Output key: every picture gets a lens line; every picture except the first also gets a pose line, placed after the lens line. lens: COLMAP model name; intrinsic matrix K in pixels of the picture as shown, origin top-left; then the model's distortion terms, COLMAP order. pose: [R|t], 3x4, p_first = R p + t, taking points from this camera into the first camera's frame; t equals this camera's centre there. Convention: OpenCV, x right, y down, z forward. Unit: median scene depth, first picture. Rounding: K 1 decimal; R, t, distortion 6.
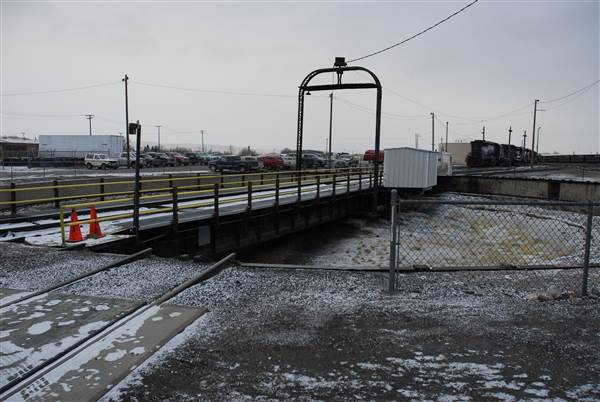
lens RADIAL K [[475.5, 0, 296.5], [0, 475.5, 212.0], [0, 0, 1]] dist [-0.158297, 0.173857]
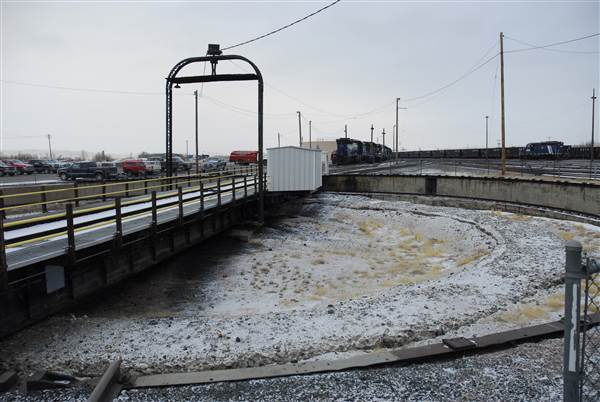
lens RADIAL K [[475.5, 0, 296.5], [0, 475.5, 212.0], [0, 0, 1]] dist [-0.158297, 0.173857]
pose [[0.957177, -0.056296, 0.283977, -0.019622], [0.057109, 0.998353, 0.005424, -0.014664], [-0.283815, 0.011026, 0.958816, 0.117172]]
